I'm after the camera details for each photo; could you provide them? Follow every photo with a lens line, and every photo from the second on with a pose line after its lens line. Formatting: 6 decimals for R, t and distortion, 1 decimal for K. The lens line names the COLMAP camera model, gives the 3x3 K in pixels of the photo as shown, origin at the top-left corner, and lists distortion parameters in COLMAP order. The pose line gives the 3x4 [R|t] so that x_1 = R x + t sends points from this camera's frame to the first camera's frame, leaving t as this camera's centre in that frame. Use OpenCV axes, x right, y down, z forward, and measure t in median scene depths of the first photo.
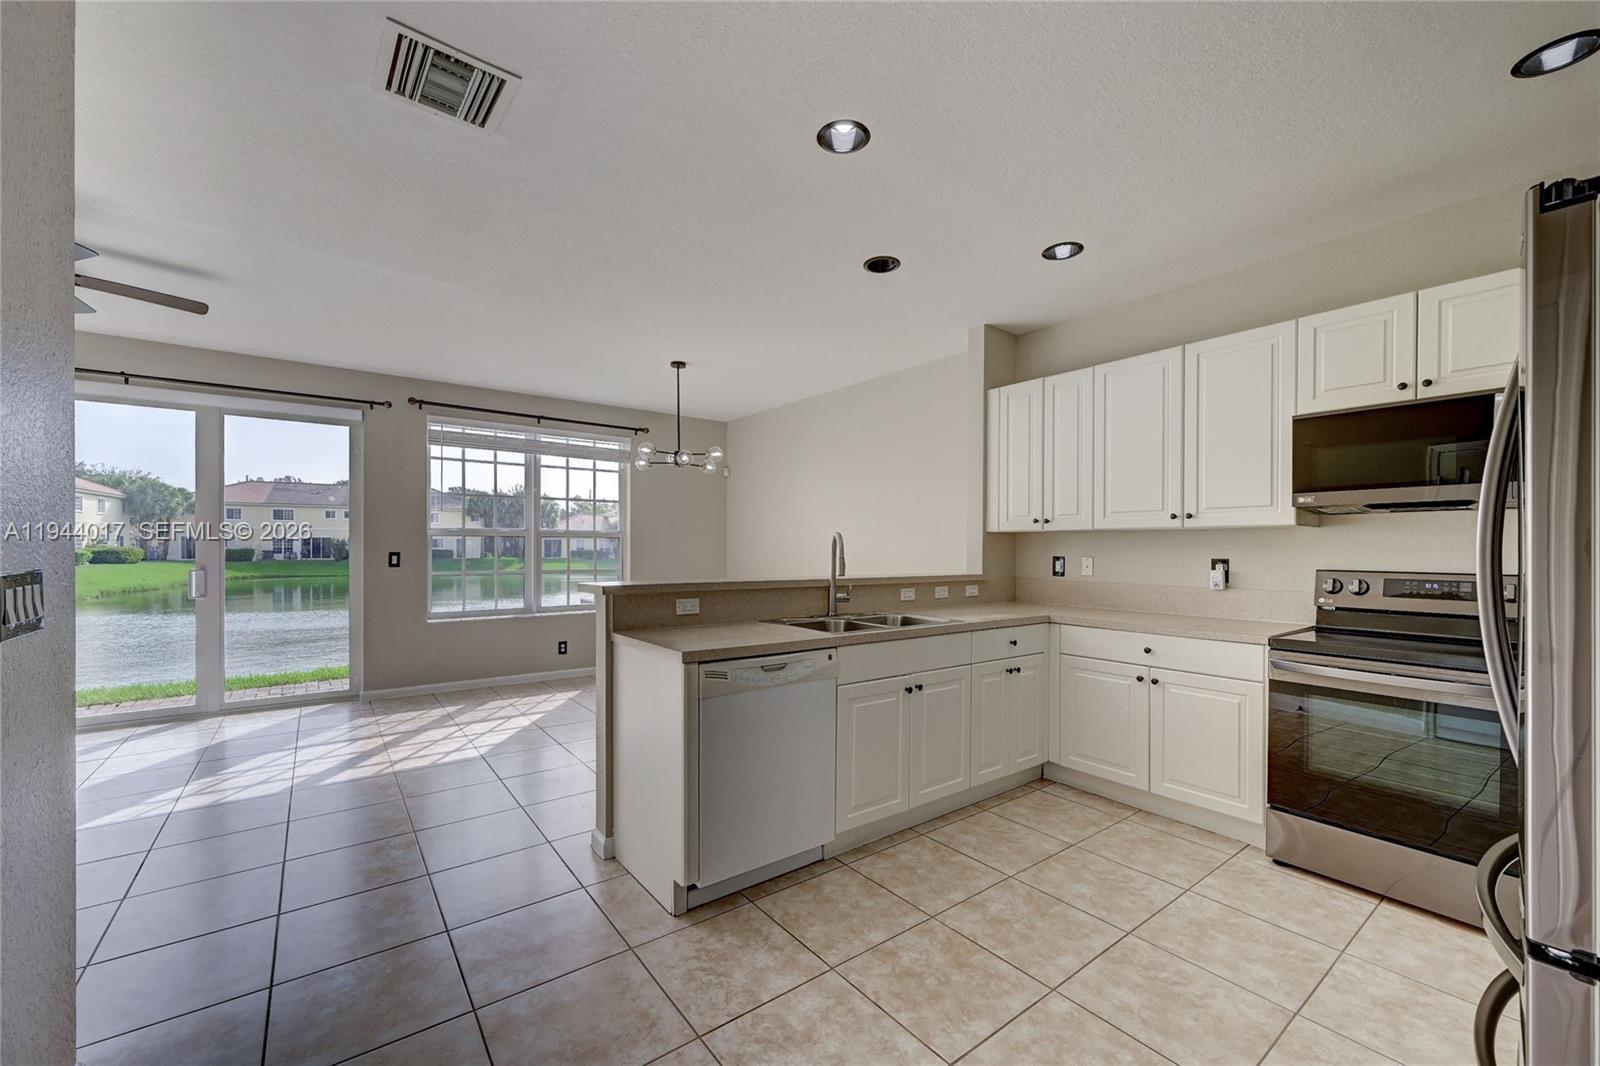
lens RADIAL K [[636.0, 0, 798.6], [0, 636.0, 547.9], [0, 0, 1]] dist [0.000061, -0.000236]
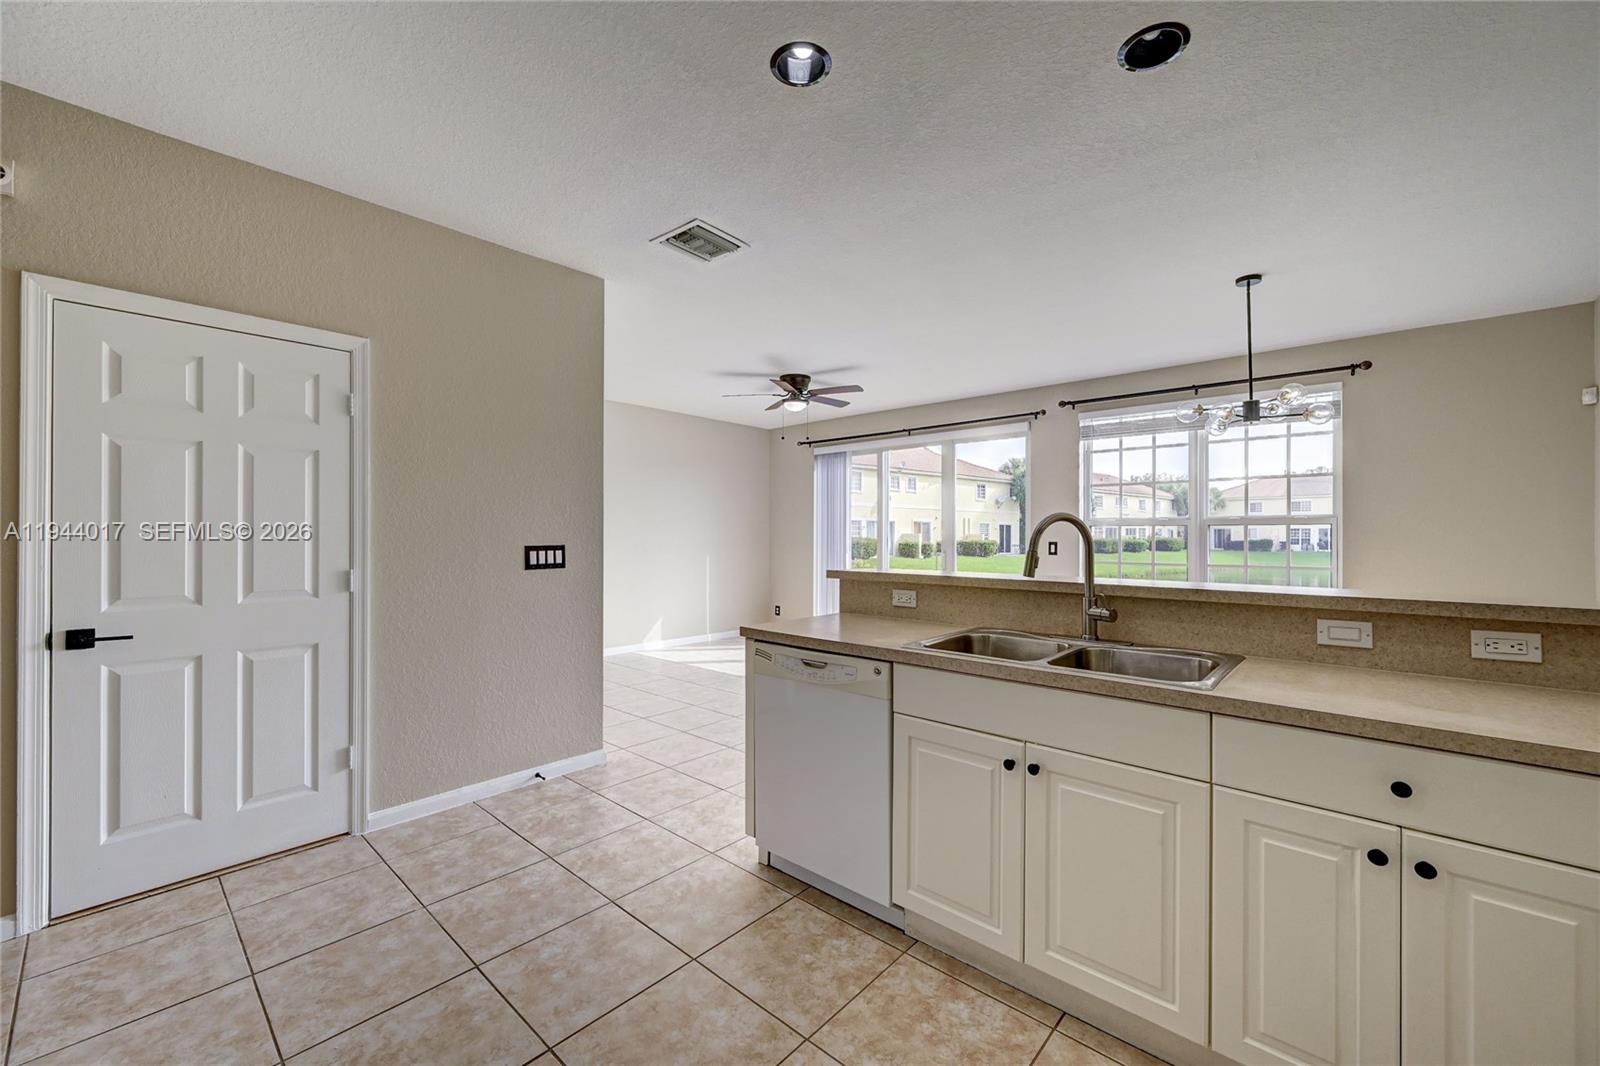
lens RADIAL K [[636.0, 0, 799.8], [0, 636.0, 530.8], [0, 0, 1]] dist [0.000061, -0.000236]
pose [[0.190121, -0.011106, -0.981698, 0.599055], [-0.001549, 0.999931, -0.011612, 0.001774], [0.981759, 0.003728, 0.190091, 0.544513]]
